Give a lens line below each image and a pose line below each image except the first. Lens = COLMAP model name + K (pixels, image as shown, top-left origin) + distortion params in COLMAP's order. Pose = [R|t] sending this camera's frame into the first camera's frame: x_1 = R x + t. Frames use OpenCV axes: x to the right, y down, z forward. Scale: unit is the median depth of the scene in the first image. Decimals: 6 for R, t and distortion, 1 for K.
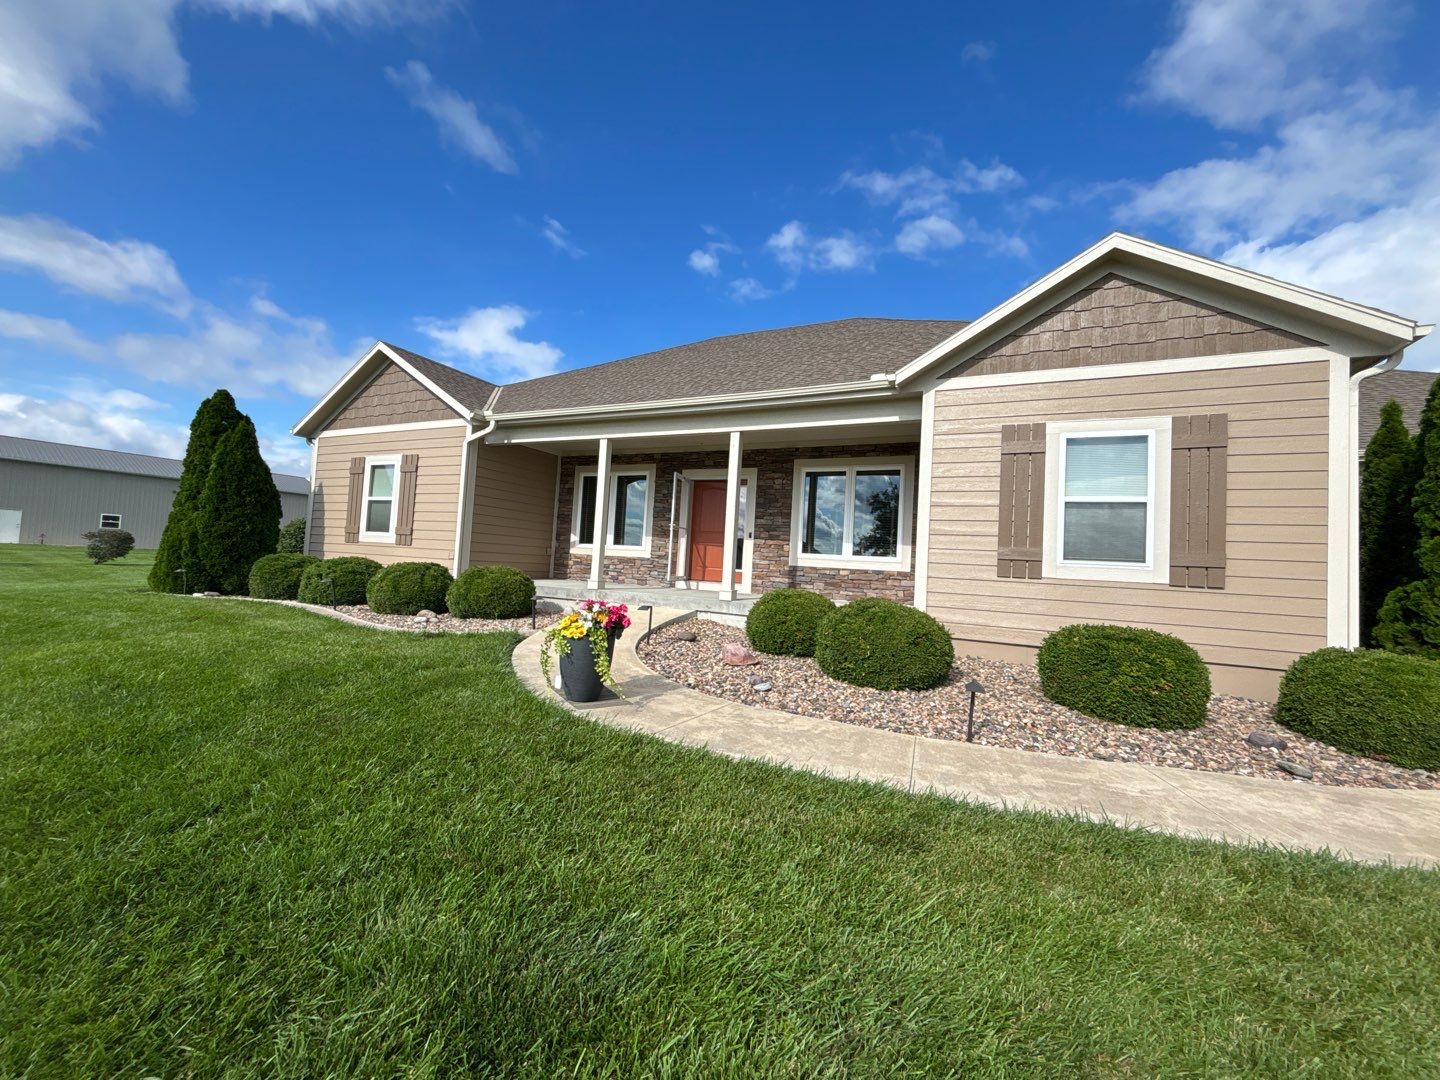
lens RADIAL K [[574.7, 0, 726.3], [0, 574.7, 536.3], [0, 0, 1]] dist [0.000238, 0.000285]
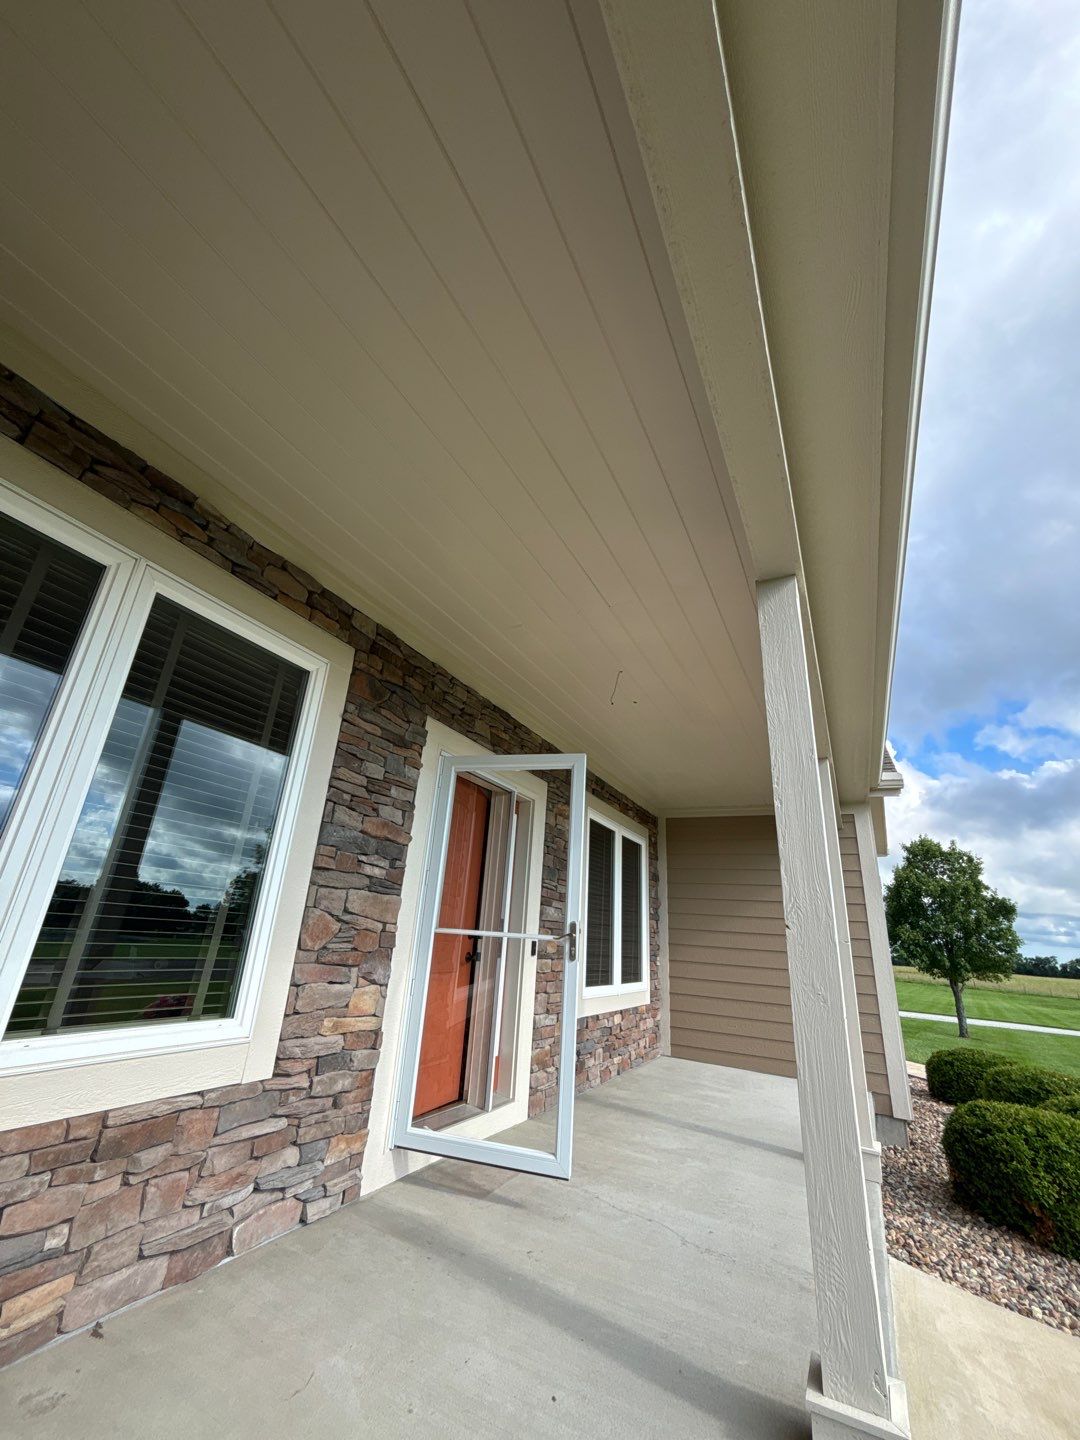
lens RADIAL K [[574.7, 0, 546.7], [0, 574.7, 727.8], [0, 0, 1]] dist [0.000238, 0.000285]
pose [[0.038268, 0.298289, 0.953708, -0.411378], [-0.103482, 0.950459, -0.293120, -0.034017], [-0.993895, -0.087475, 0.067240, 1.056506]]
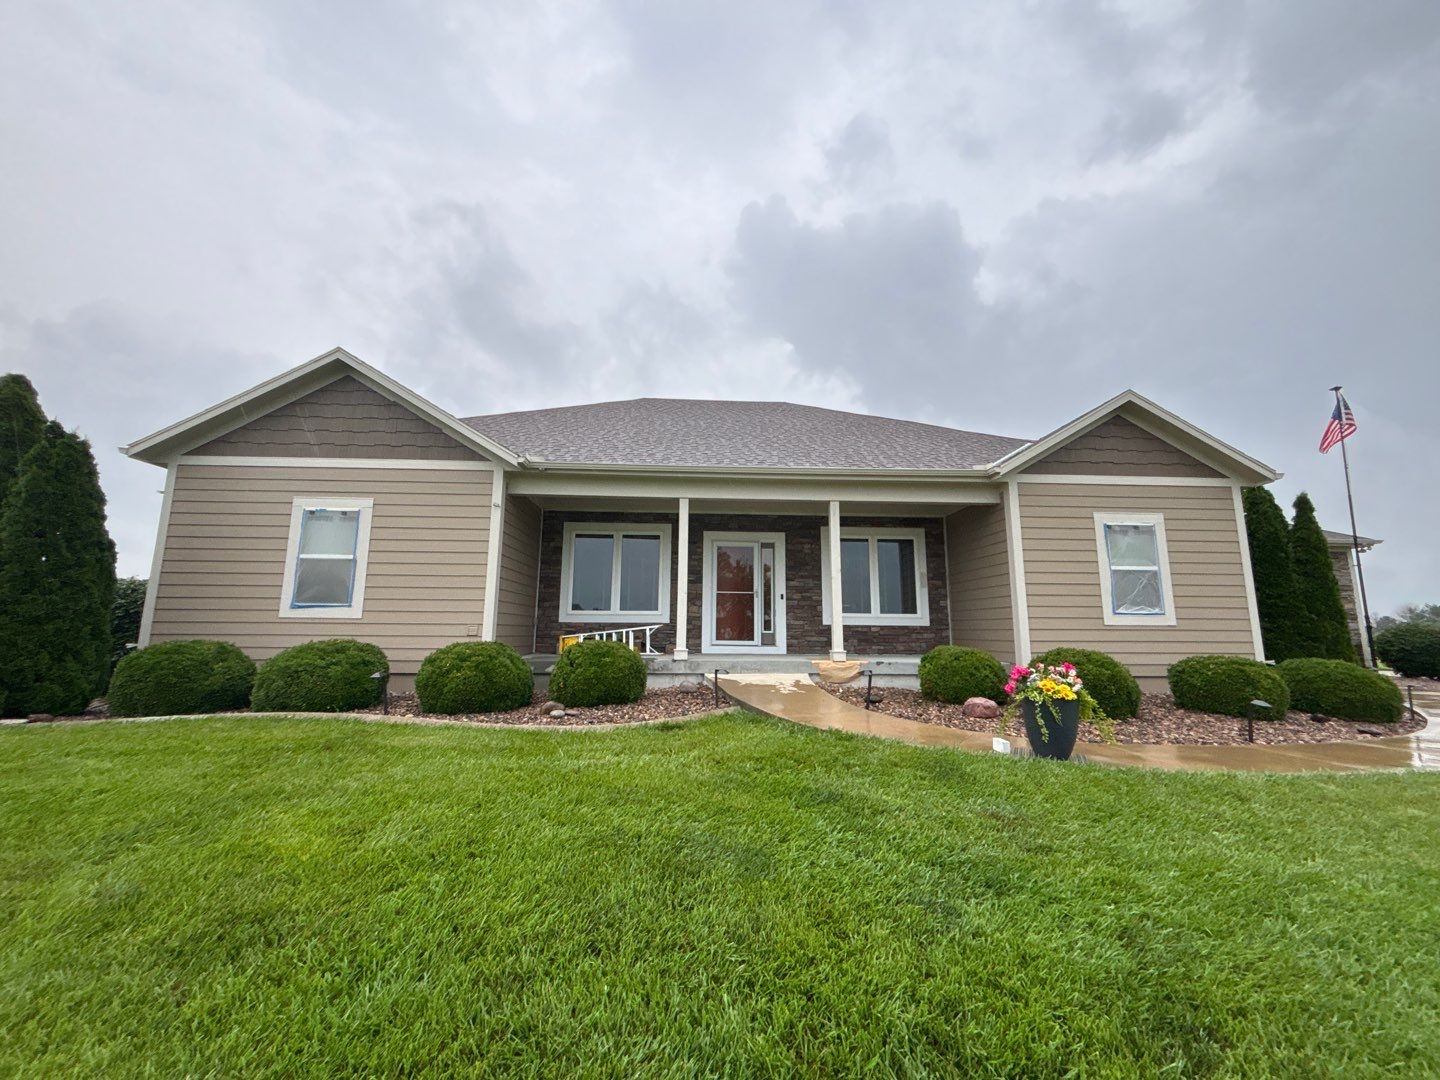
lens RADIAL K [[574.7, 0, 714.7], [0, 574.7, 535.6], [0, 0, 1]] dist [0.000238, 0.000285]
pose [[0.877547, 0.030191, 0.478539, -0.611120], [0.017276, 0.995377, -0.094480, -0.017855], [-0.479179, 0.091178, 0.872969, 0.153377]]
